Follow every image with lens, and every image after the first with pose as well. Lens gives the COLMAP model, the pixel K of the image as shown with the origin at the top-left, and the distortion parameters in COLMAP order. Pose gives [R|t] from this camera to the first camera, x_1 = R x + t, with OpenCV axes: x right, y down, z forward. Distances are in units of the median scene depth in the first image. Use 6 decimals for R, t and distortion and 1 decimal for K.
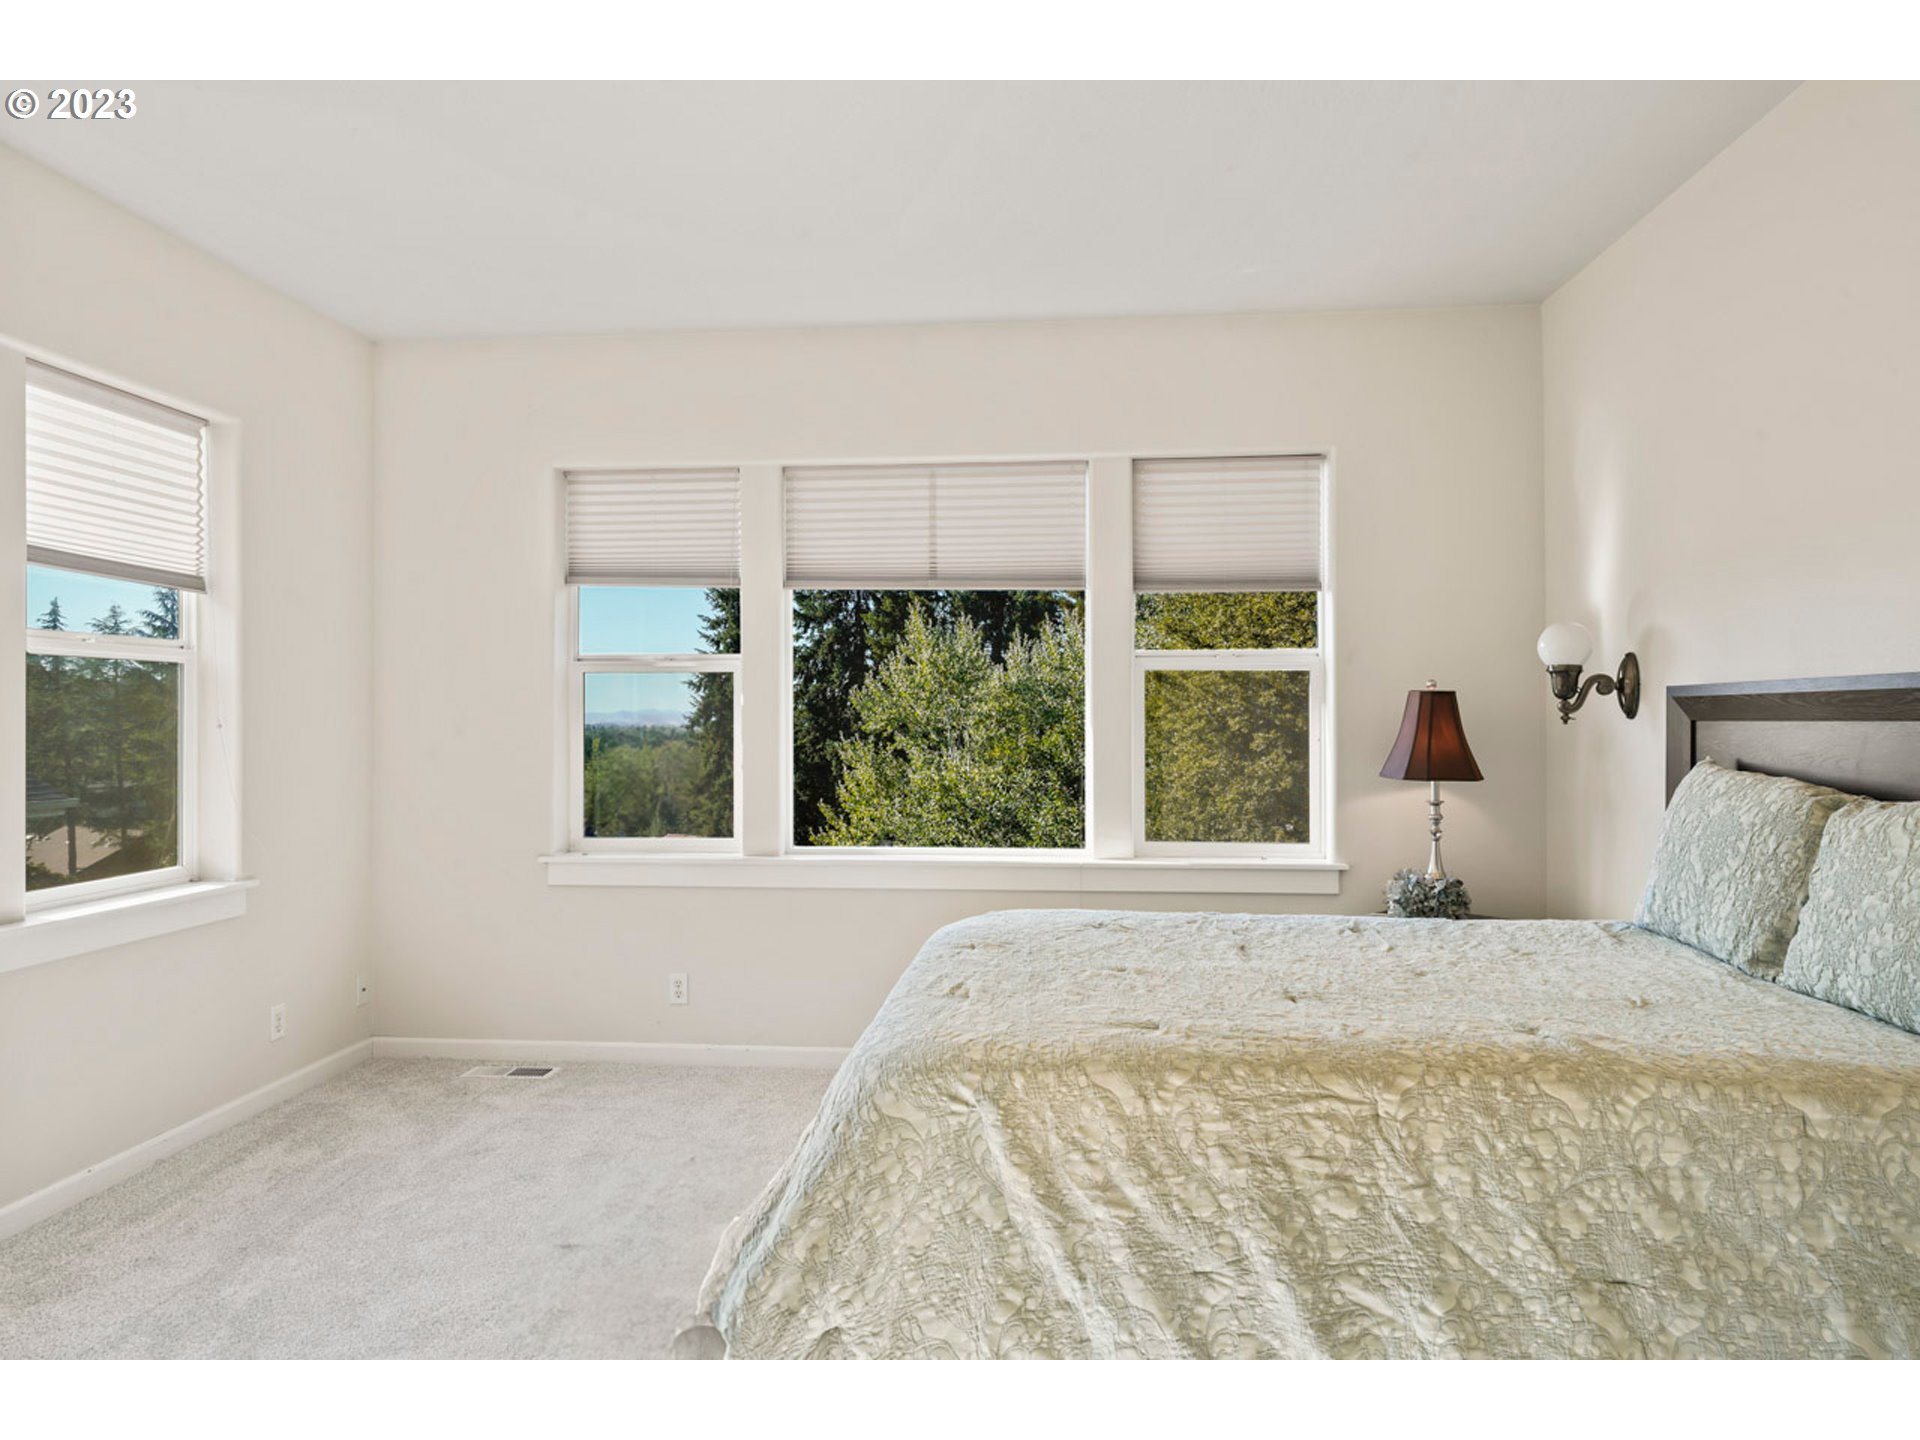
lens RADIAL K [[1176.6, 0, 968.3], [0, 1176.6, 711.1], [0, 0, 1]] dist [0.016338, -0.001984]
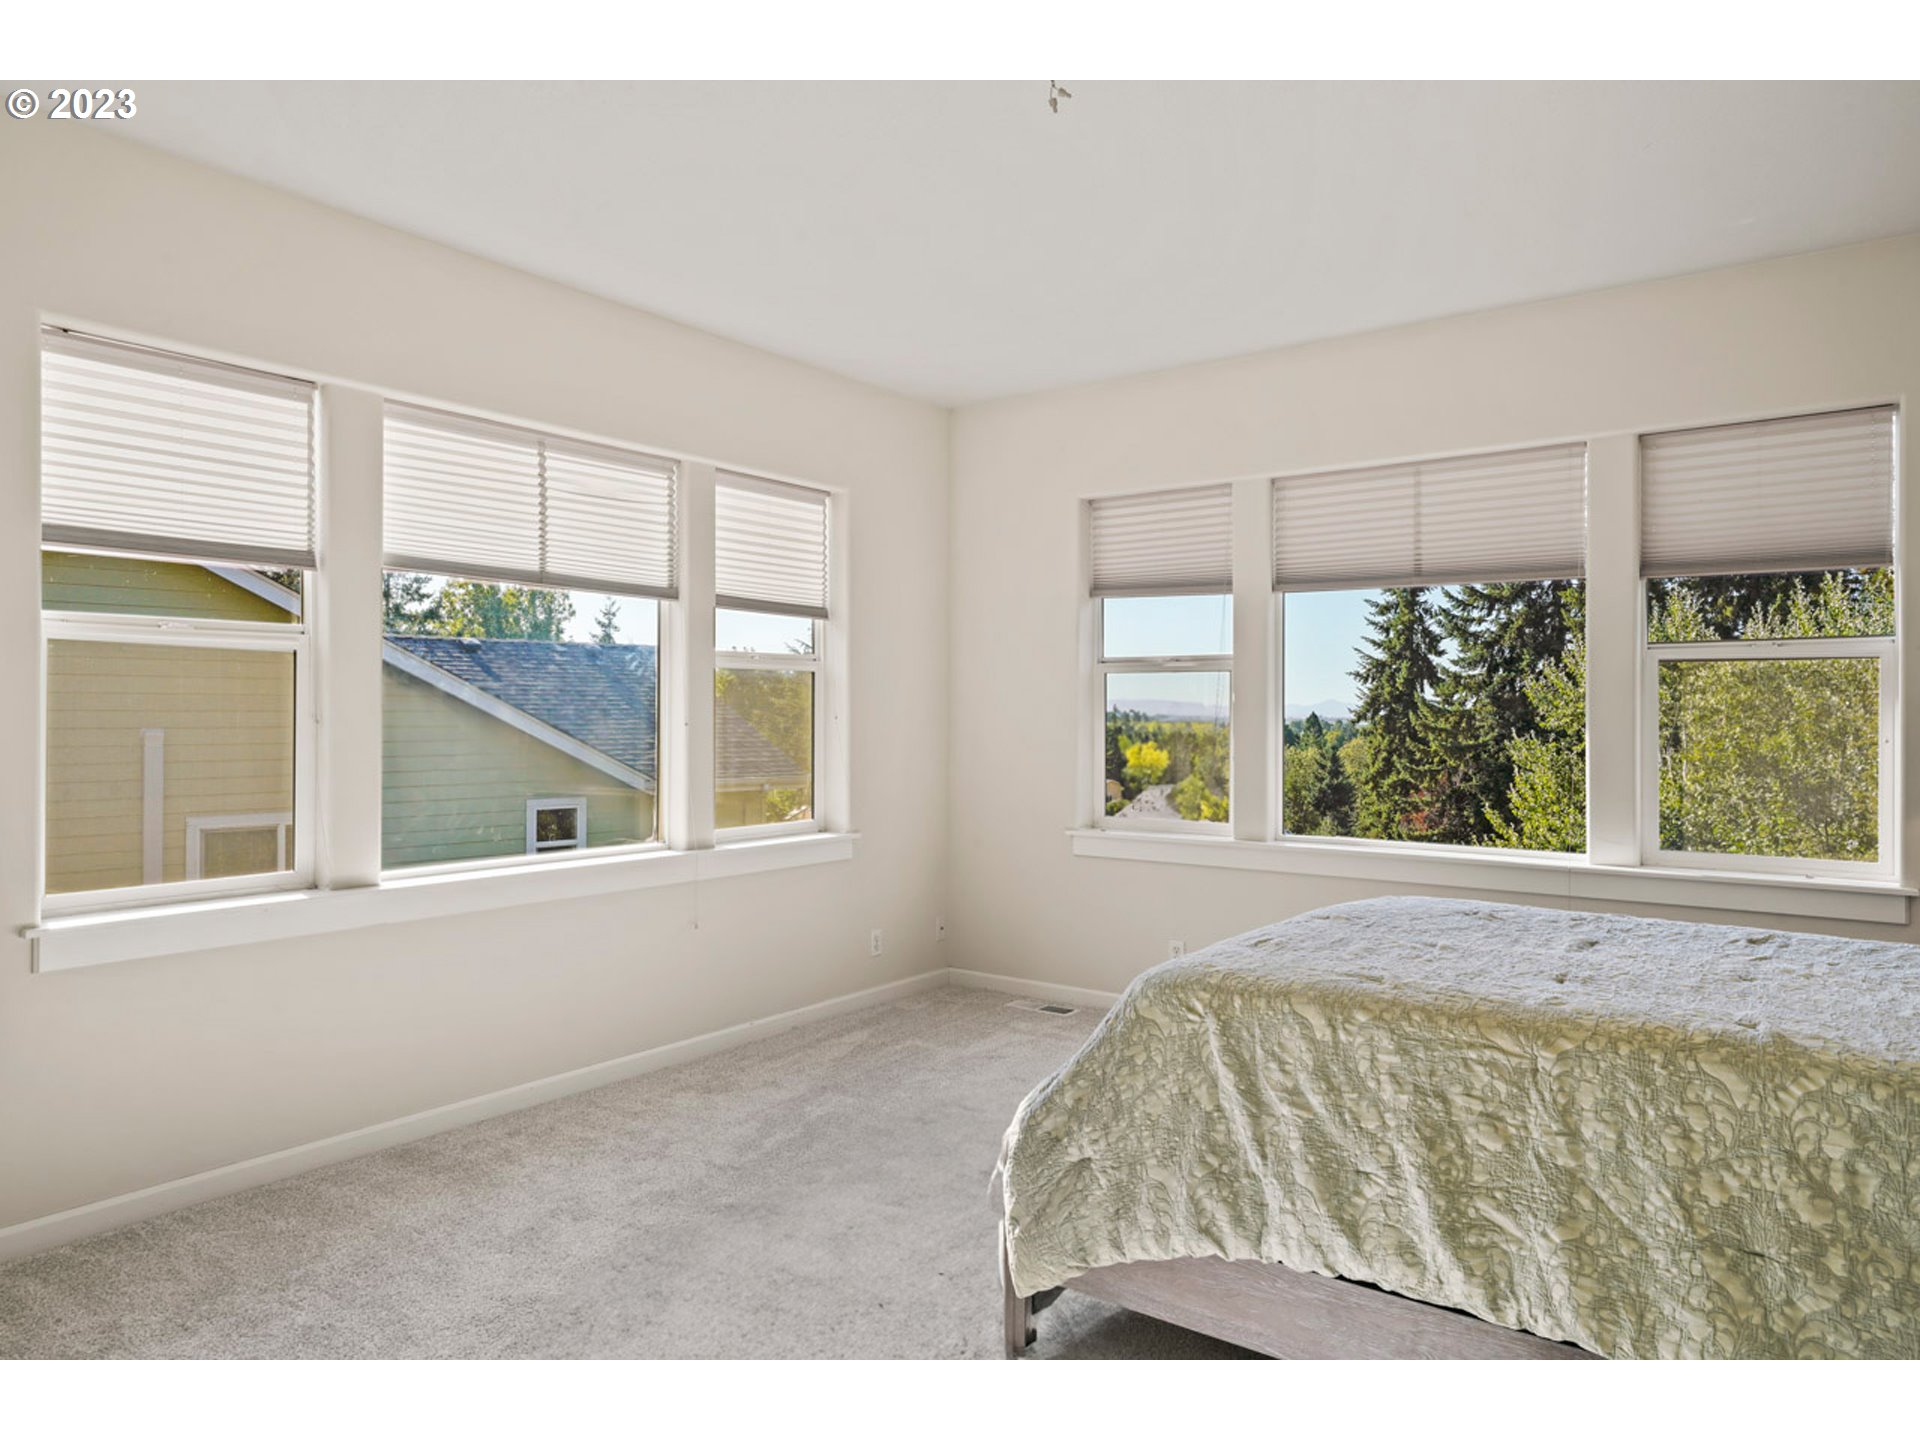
lens RADIAL K [[1249.3, 0, 959.3], [0, 1249.3, 711.9], [0, 0, 1]] dist [0.025841, -0.001112]
pose [[0.852940, 0.003781, -0.521995, 0.336453], [-0.000558, 0.999980, 0.006332, -0.004203], [0.522009, -0.005109, 0.852925, -0.207464]]
